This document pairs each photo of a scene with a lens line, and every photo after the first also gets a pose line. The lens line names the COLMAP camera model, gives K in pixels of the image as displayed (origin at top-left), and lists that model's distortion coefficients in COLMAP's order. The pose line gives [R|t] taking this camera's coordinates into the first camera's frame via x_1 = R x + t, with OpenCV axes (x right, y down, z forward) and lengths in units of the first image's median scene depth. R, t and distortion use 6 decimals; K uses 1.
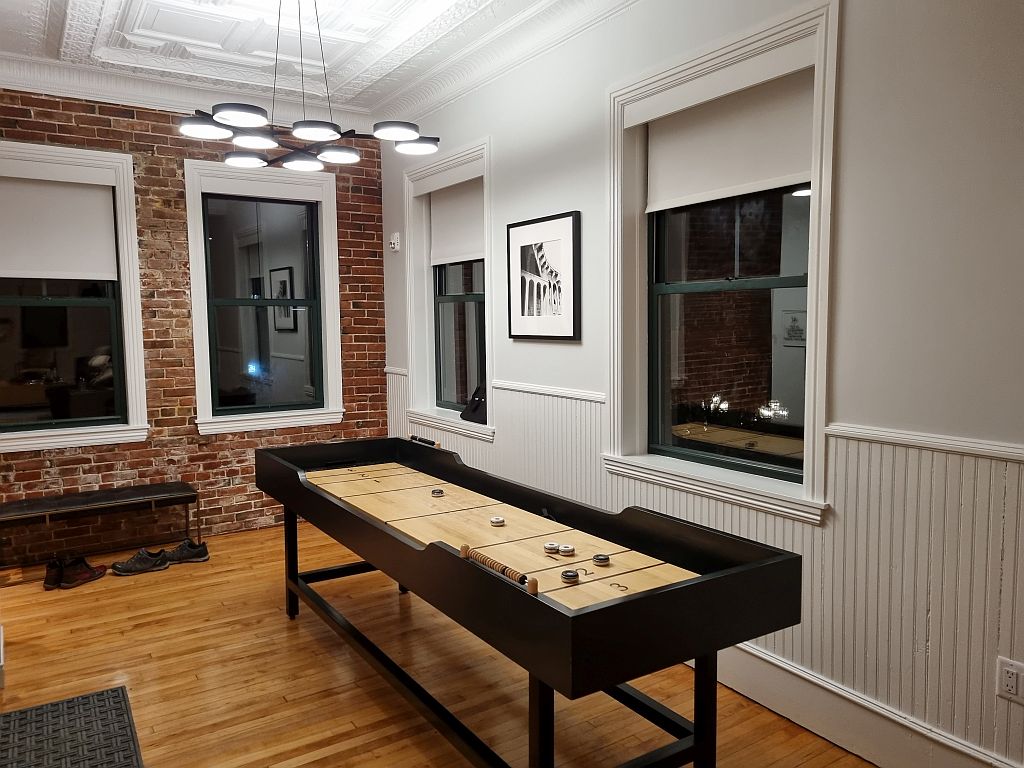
lens RADIAL K [[768.1, 0, 509.7], [0, 768.1, 389.0], [0, 0, 1]] dist [0.059565, -0.030746]
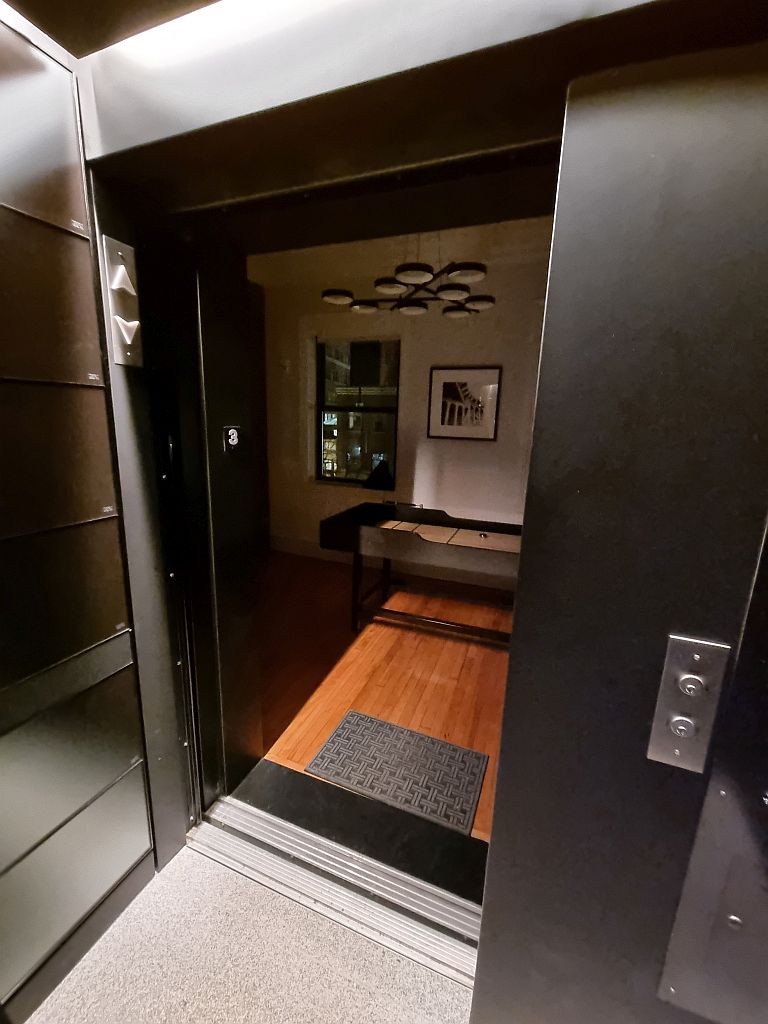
lens RADIAL K [[418.4, 0, 382.9], [0, 418.4, 506.7], [0, 0, 1]] dist [-0.002447, -0.000278]
pose [[0.809223, -0.093203, 0.580062, -0.662132], [0.017886, 0.990787, 0.134245, -0.045692], [-0.587229, -0.098259, 0.803434, 0.341421]]
